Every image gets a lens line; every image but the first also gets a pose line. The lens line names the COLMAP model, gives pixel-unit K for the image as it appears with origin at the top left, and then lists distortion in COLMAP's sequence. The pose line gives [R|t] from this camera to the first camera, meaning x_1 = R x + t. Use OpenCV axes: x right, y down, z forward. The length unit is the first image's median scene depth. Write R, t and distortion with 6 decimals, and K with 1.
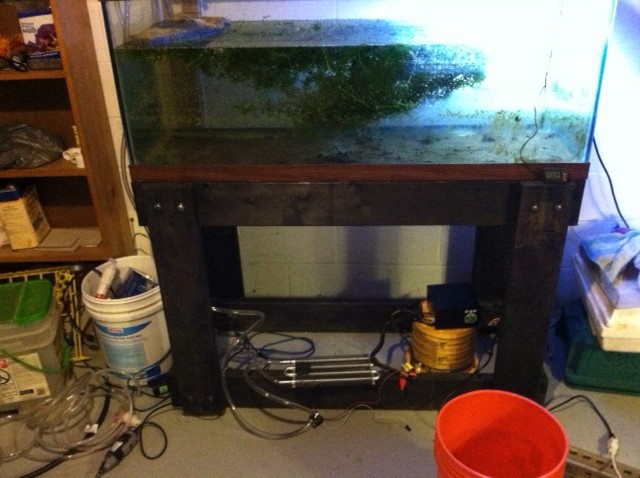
lens RADIAL K [[604.3, 0, 320.0], [0, 604.3, 239.0], [0, 0, 1]] dist [0.120062, -0.393511]
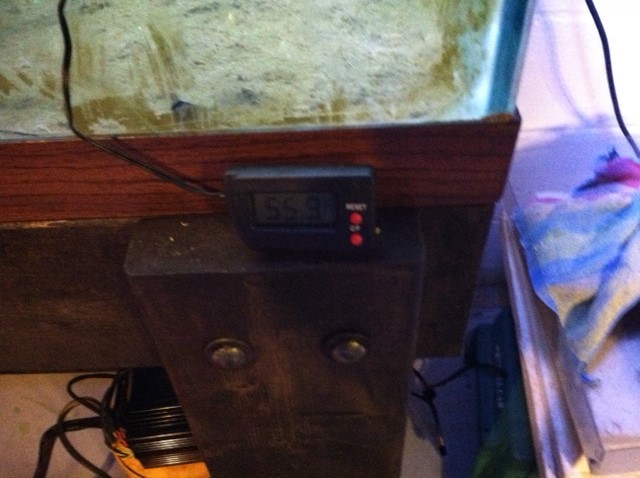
lens RADIAL K [[604.3, 0, 320.0], [0, 604.3, 239.0], [0, 0, 1]] dist [0.120062, -0.393511]
pose [[0.998205, -0.048446, 0.035199, 0.305795], [0.035067, 0.949363, 0.312218, -0.116025], [-0.048542, -0.310423, 0.949358, 0.670821]]
